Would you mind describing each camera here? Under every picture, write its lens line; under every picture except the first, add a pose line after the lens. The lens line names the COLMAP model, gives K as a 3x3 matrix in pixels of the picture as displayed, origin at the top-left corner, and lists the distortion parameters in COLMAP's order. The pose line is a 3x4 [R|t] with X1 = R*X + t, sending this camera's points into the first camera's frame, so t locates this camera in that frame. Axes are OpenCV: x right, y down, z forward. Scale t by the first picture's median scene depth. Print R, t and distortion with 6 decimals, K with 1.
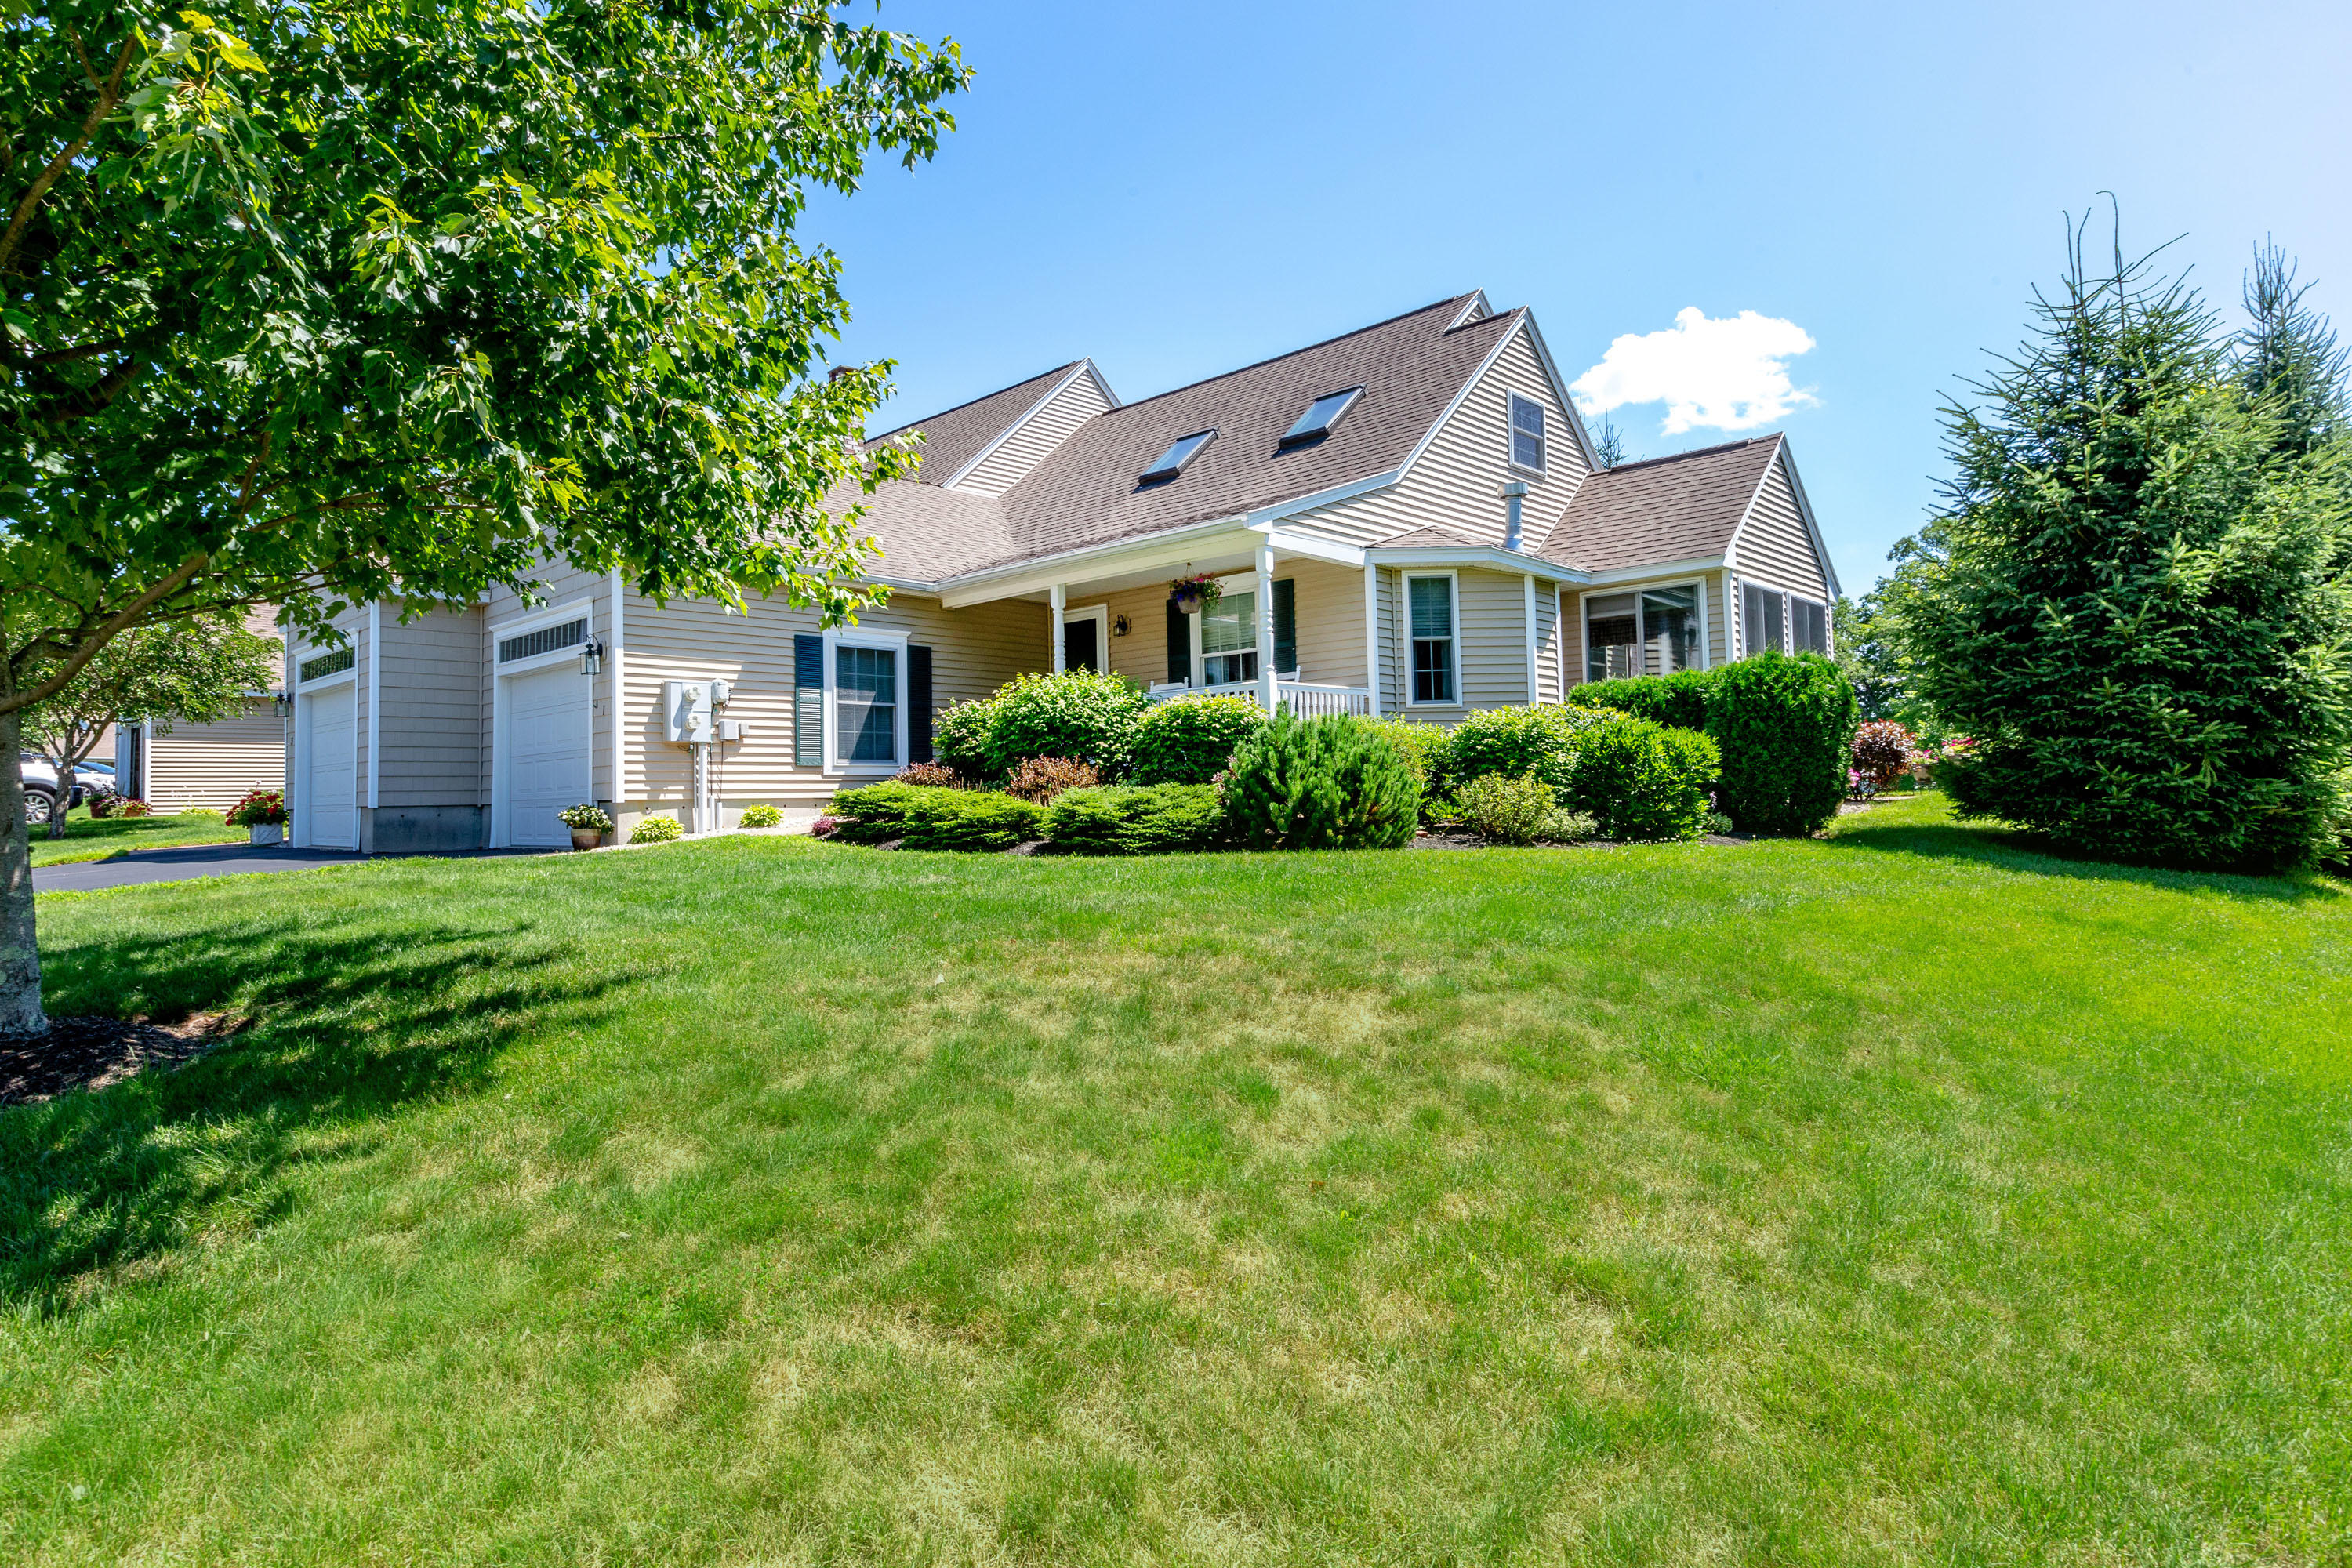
lens RADIAL K [[1261.4, 0, 1175.3], [0, 1261.4, 780.5], [0, 0, 1]] dist [0.005882, 0.000280]
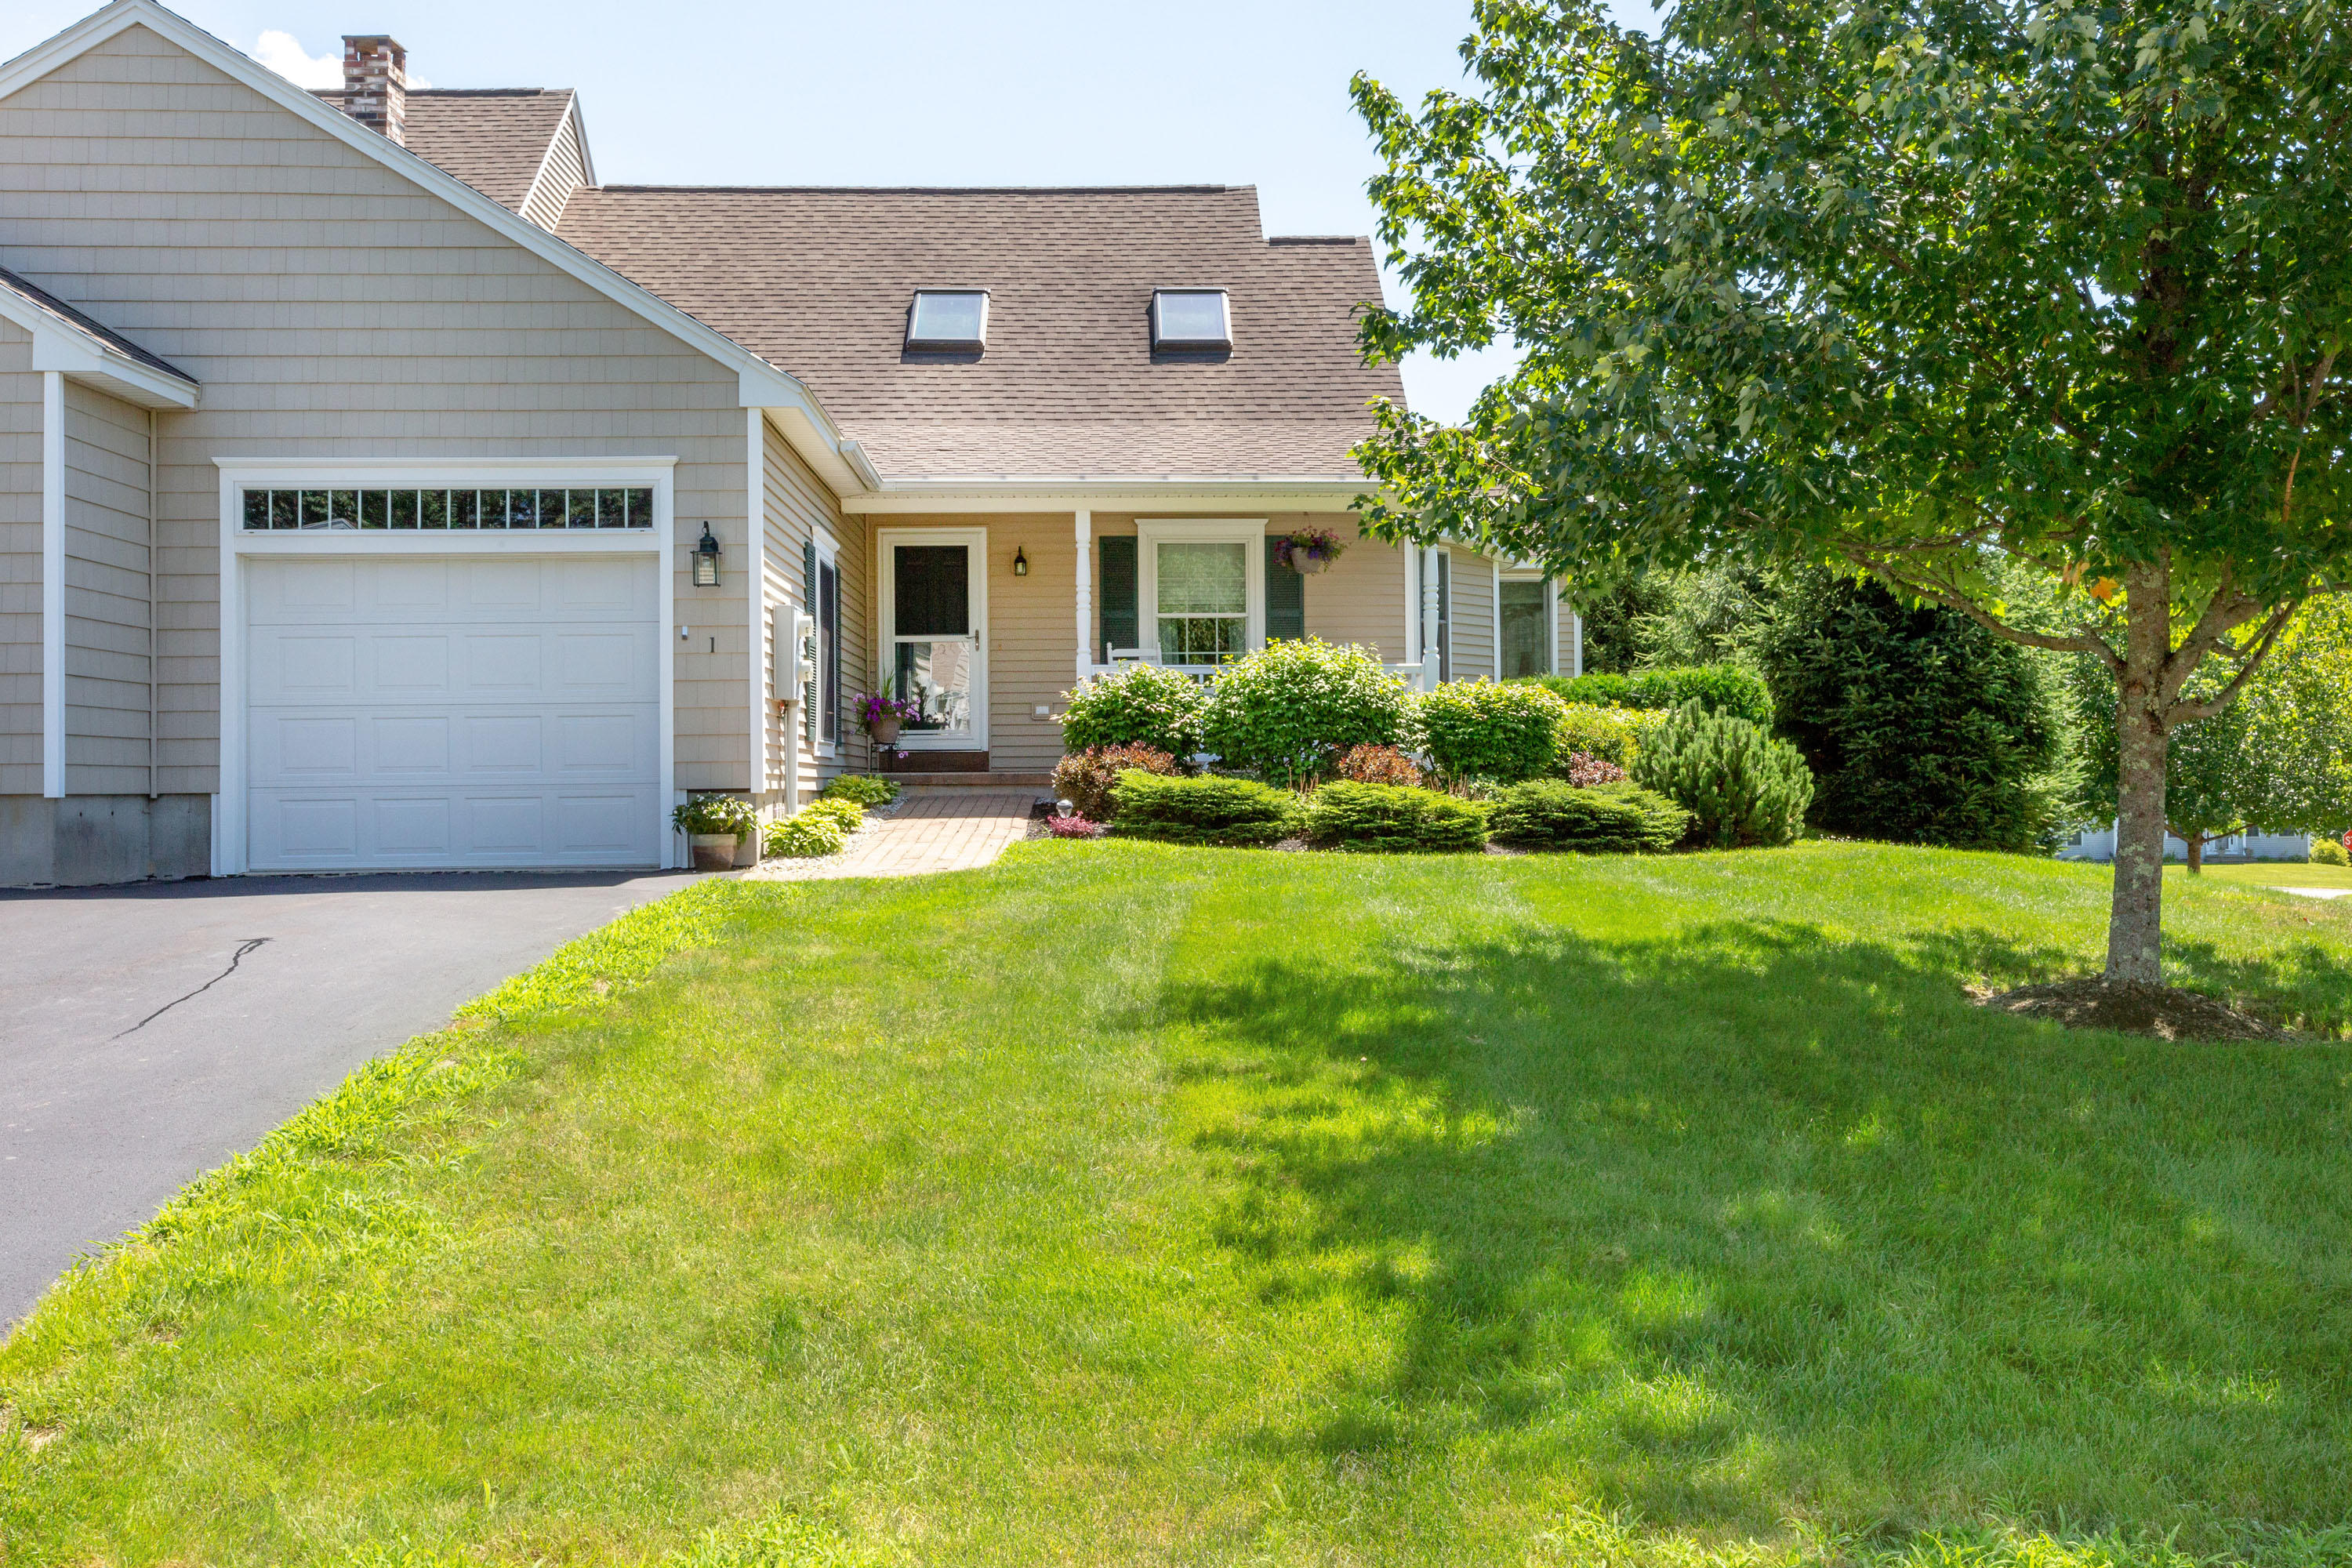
lens RADIAL K [[2096.8, 0, 1177.2], [0, 2096.8, 787.5], [0, 0, 1]] dist [-0.019820, -0.004097]
pose [[0.693079, 0.018382, 0.720627, -0.910836], [-0.009229, 0.999819, -0.016628, 0.026371], [-0.720802, 0.004874, 0.693123, 0.116413]]
